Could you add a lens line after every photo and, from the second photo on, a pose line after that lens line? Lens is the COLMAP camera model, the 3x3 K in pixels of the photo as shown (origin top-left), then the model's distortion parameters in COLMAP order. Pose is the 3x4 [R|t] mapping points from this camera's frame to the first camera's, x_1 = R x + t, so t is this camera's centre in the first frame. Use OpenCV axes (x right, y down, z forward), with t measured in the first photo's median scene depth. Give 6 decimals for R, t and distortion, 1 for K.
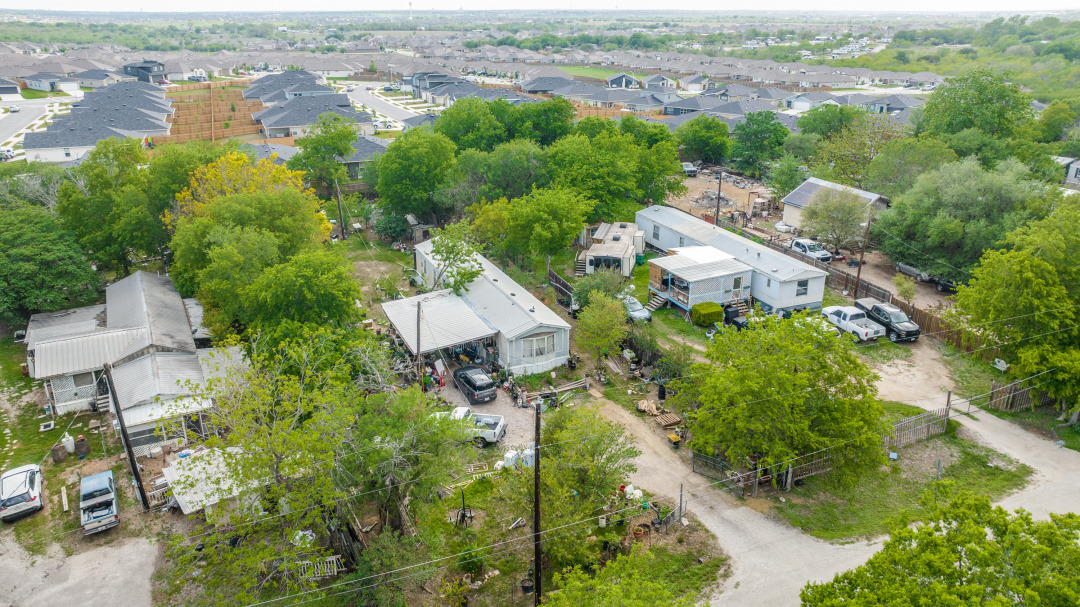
lens RADIAL K [[753.5, 0, 543.2], [0, 753.5, 303.7], [0, 0, 1]] dist [-0.016701, 0.015472]
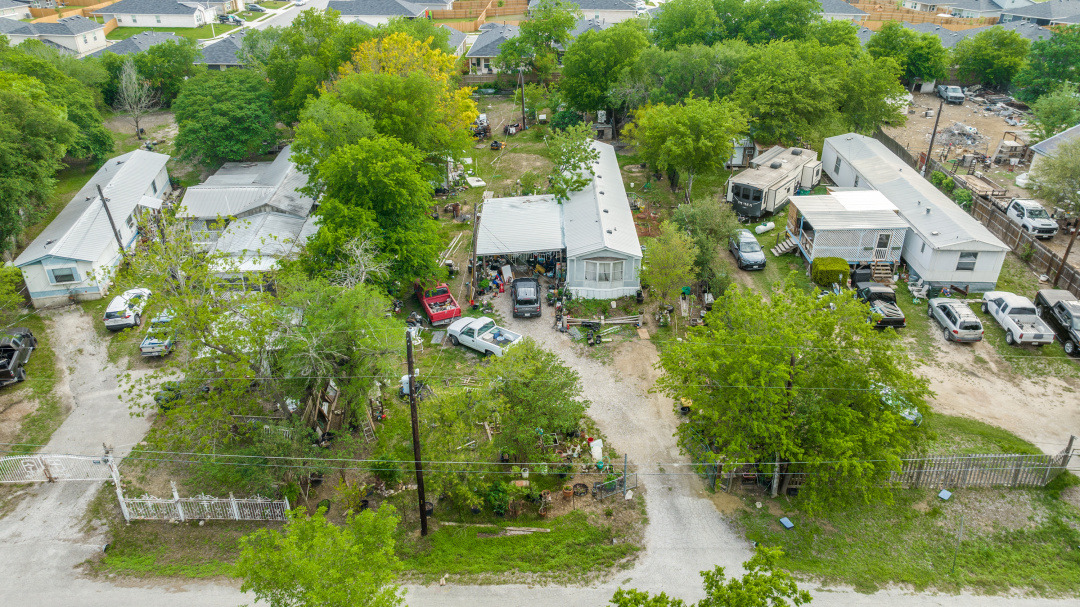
lens RADIAL K [[753.5, 0, 545.2], [0, 753.5, 300.8], [0, 0, 1]] dist [-0.016701, 0.015472]
pose [[0.911326, 0.201795, -0.358836, 0.234748], [-0.153375, 0.975301, 0.158946, -0.038238], [0.382047, -0.089815, 0.919768, 0.104283]]
